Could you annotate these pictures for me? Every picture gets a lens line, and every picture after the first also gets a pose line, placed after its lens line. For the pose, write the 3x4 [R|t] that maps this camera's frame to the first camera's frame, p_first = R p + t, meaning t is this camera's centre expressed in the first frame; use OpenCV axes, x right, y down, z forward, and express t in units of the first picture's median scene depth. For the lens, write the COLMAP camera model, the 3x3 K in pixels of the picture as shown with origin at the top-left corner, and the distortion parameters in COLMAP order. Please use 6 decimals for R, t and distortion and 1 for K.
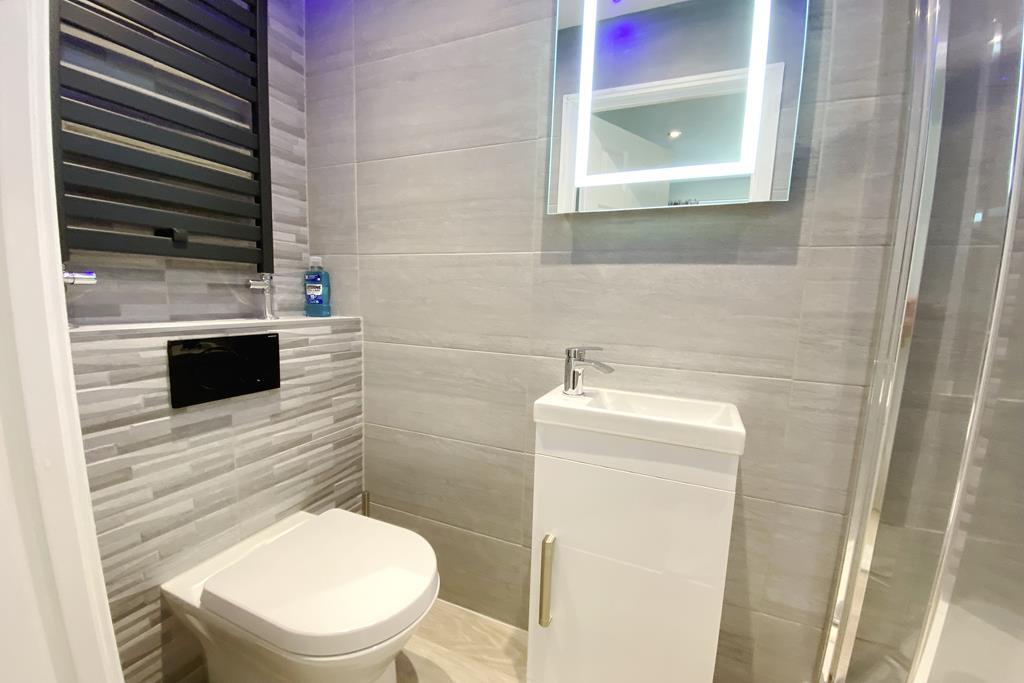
lens RADIAL K [[409.6, 0, 506.3], [0, 409.6, 344.3], [0, 0, 1]] dist [0.036551, -0.028675]
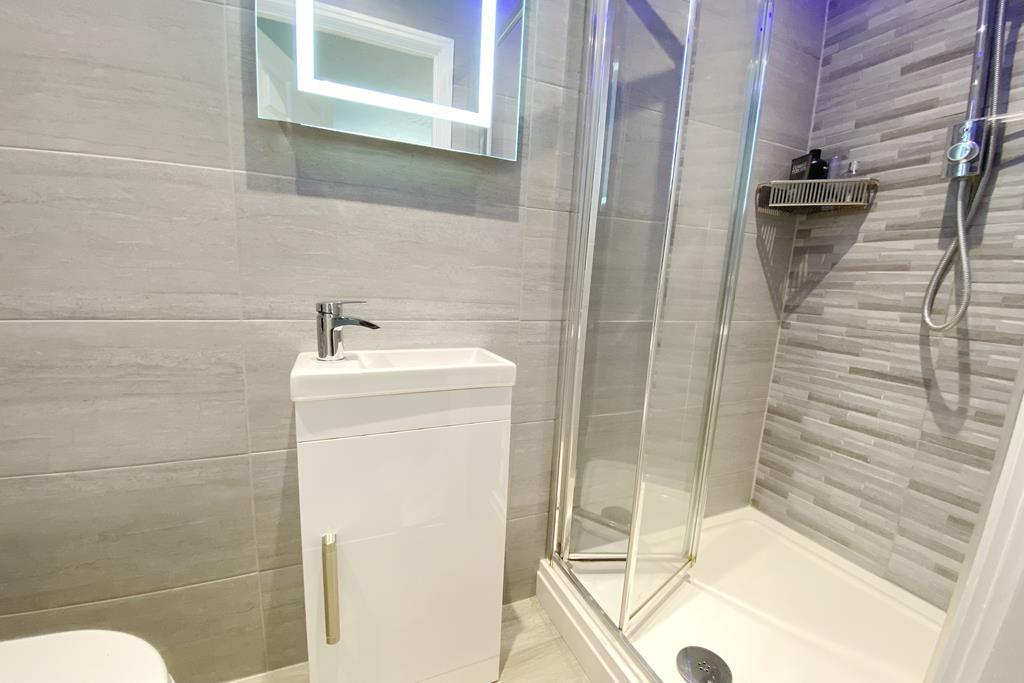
lens RADIAL K [[409.2, 0, 507.1], [0, 409.2, 355.1], [0, 0, 1]] dist [0.030944, -0.027349]
pose [[0.677352, -0.126610, 0.724682, -0.198720], [0.063901, 0.991481, 0.113495, 0.045247], [-0.732878, -0.030568, 0.679673, 0.209150]]
